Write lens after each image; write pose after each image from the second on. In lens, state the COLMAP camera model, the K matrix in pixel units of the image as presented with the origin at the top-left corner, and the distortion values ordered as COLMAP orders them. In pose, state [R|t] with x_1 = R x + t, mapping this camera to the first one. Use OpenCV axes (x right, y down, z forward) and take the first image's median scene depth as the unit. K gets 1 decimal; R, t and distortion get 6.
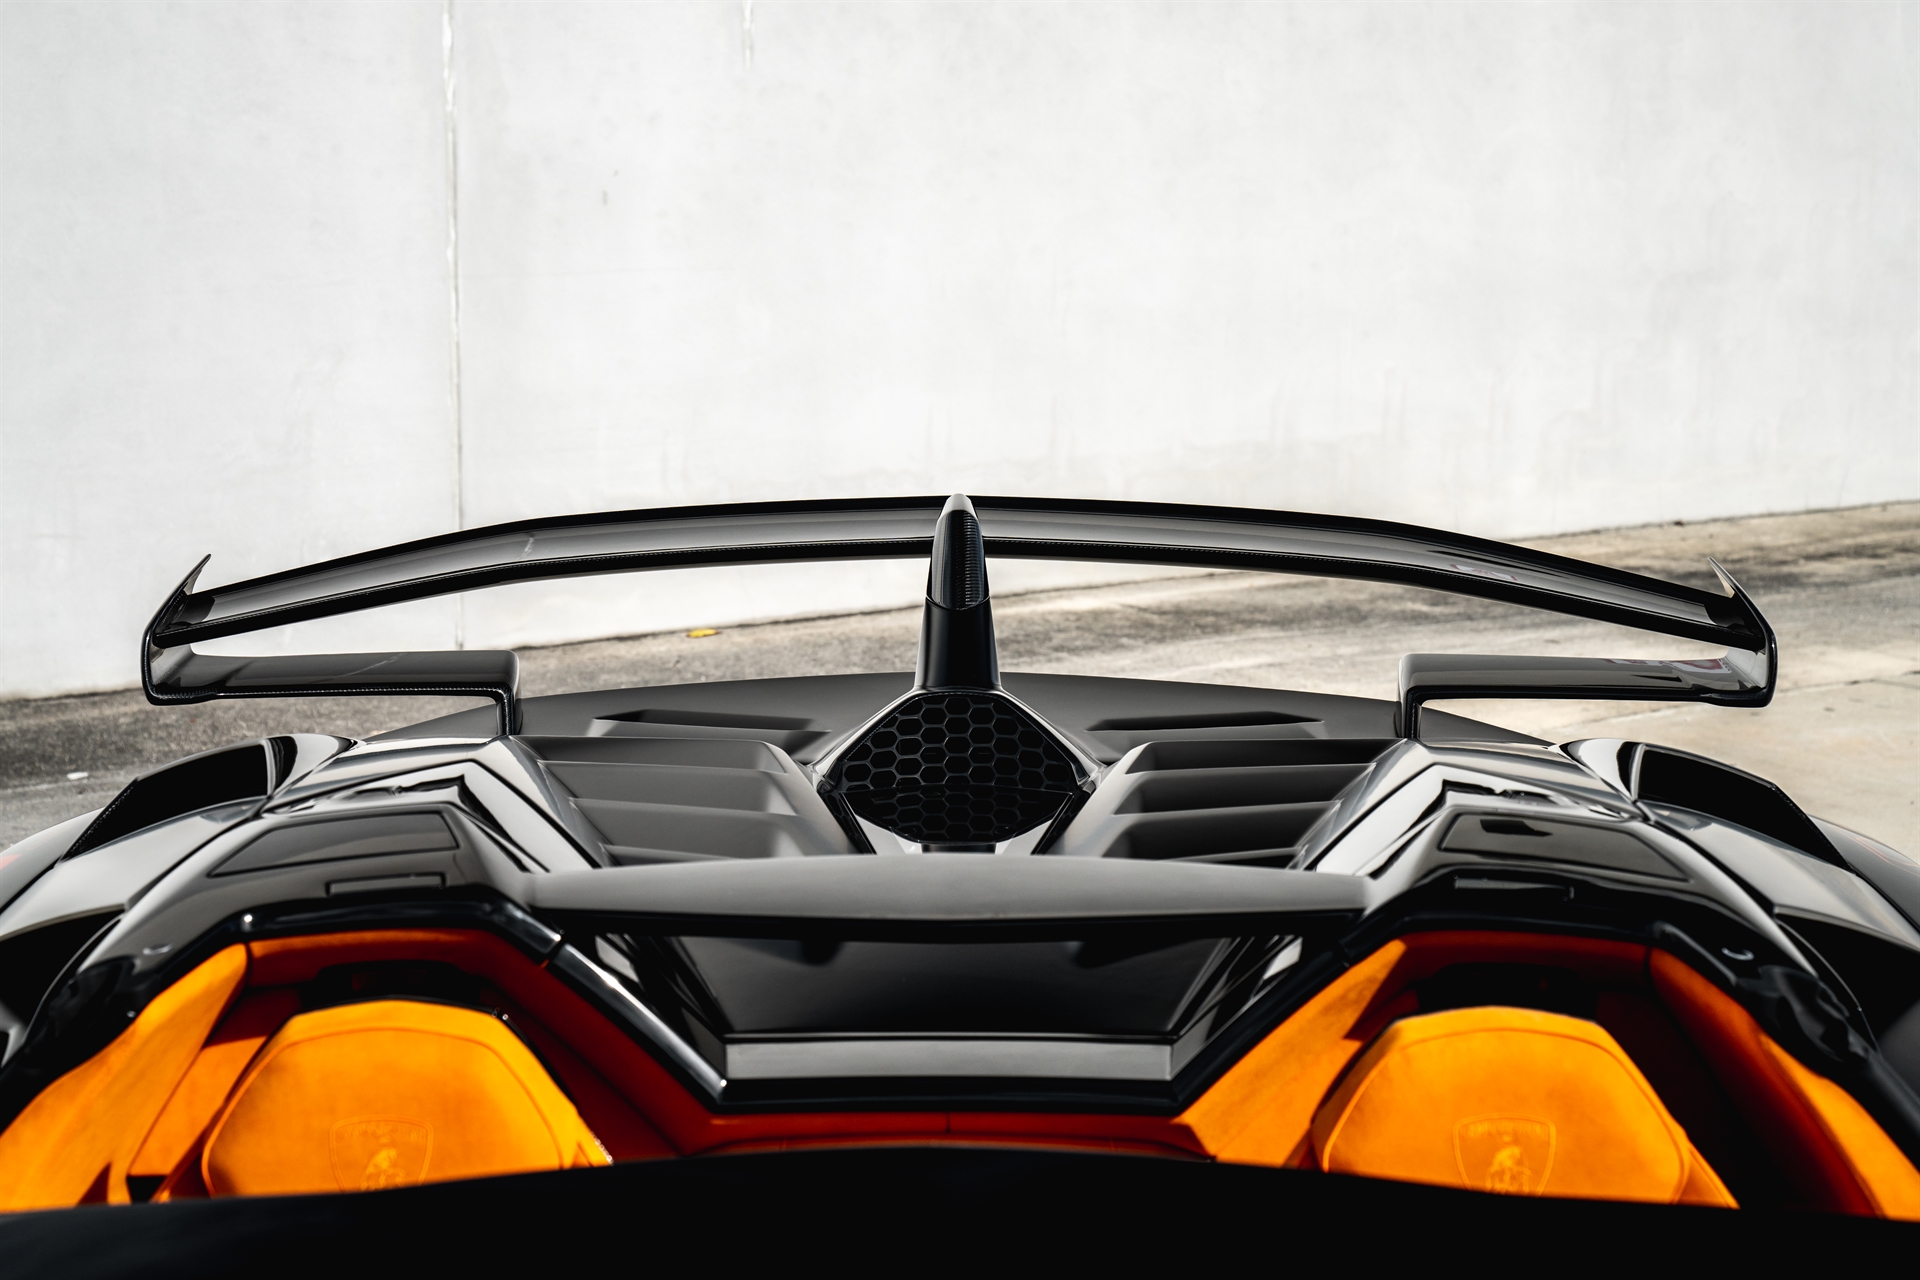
lens RADIAL K [[3977.6, 0, 960.4], [0, 3977.6, 631.7], [0, 0, 1]] dist [0.304832, 0.000000]
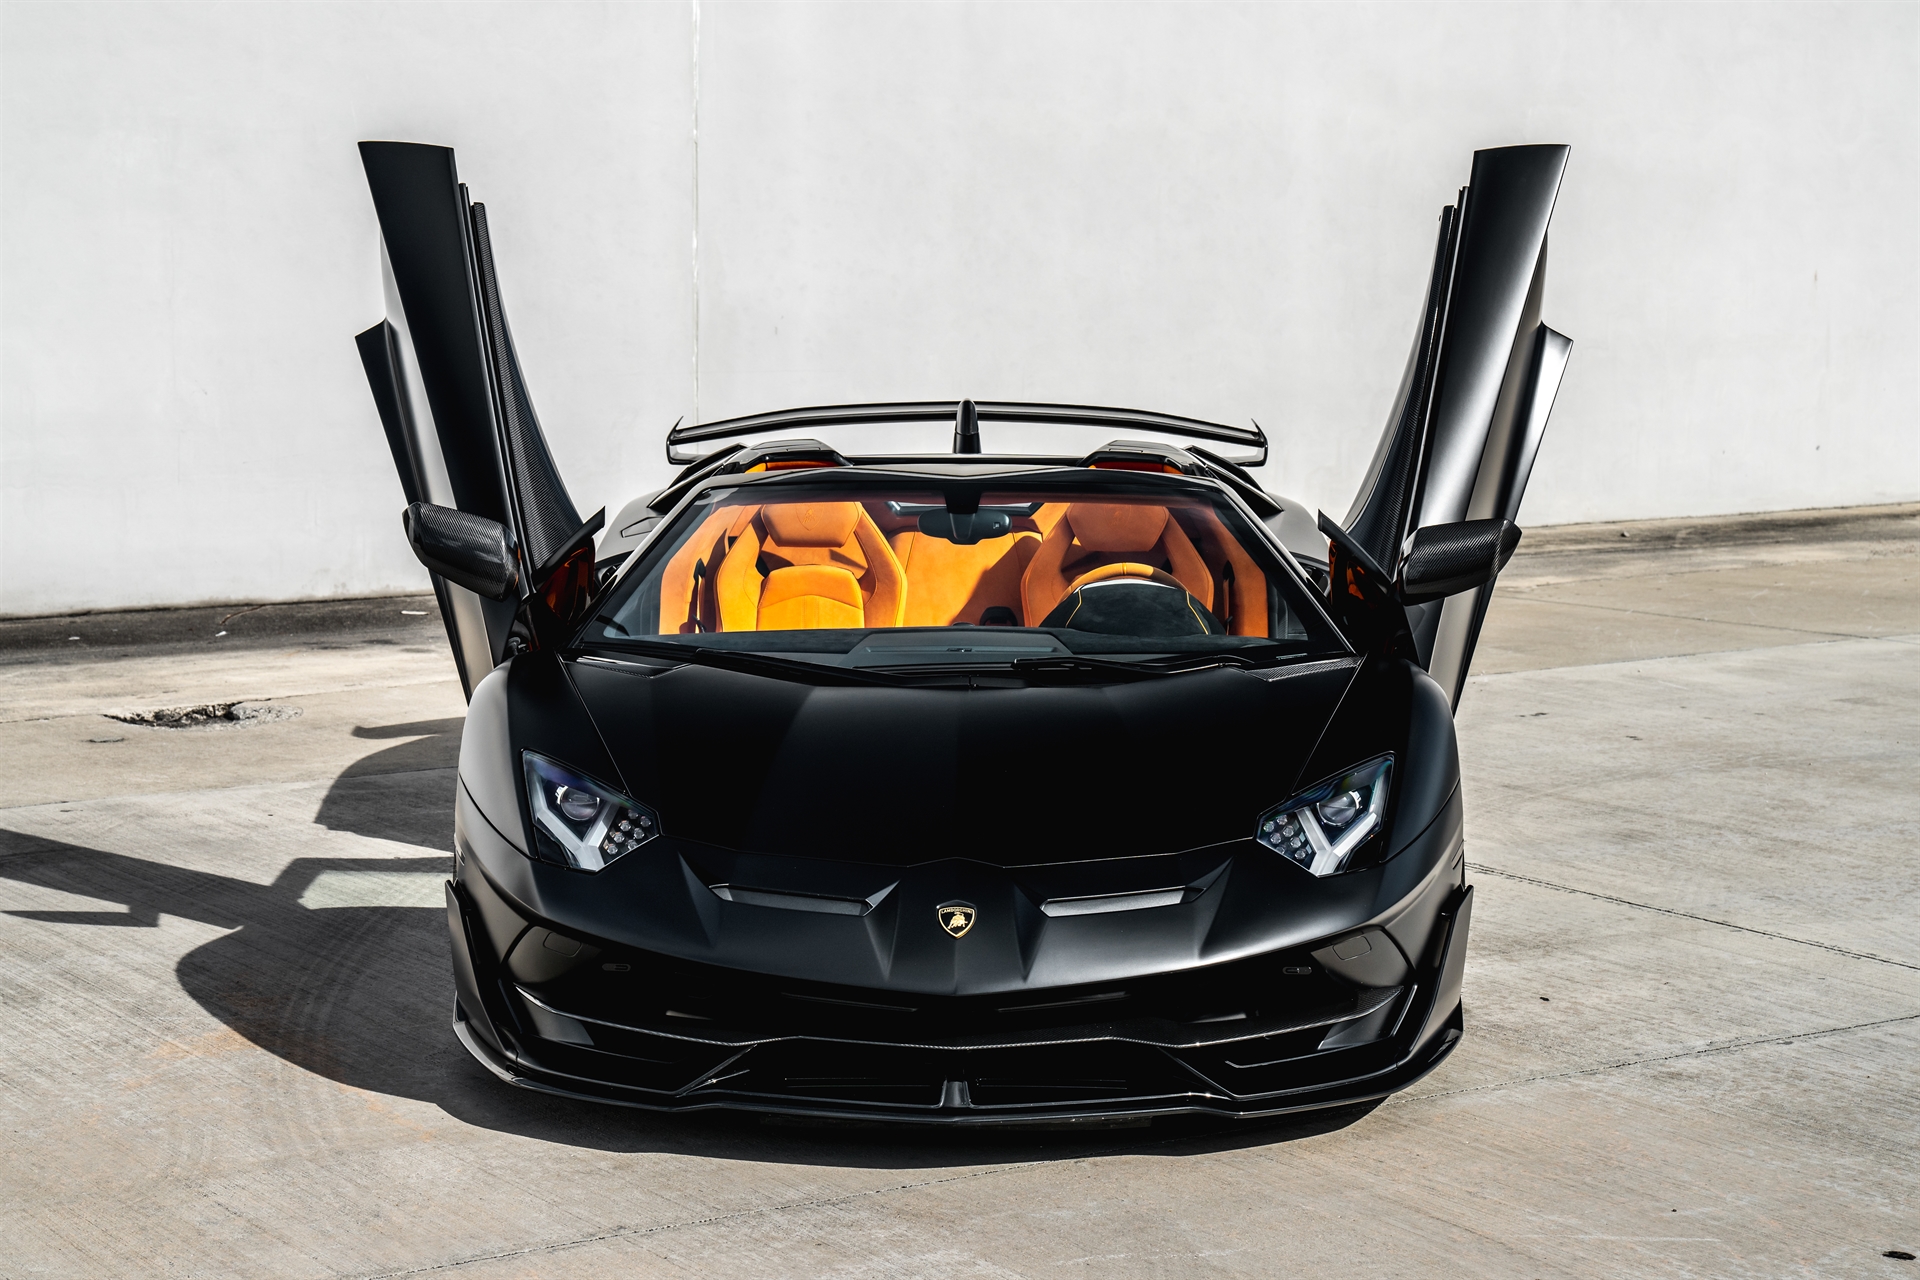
lens RADIAL K [[3403.5, 0, 958.3], [0, 3403.5, 643.0], [0, 0, 1]] dist [0.209413, 0.000000]
pose [[0.999978, 0.005168, -0.004191, 0.001796], [-0.005347, 0.999021, -0.043925, 0.105253], [0.003959, 0.043946, 0.999026, -0.567823]]
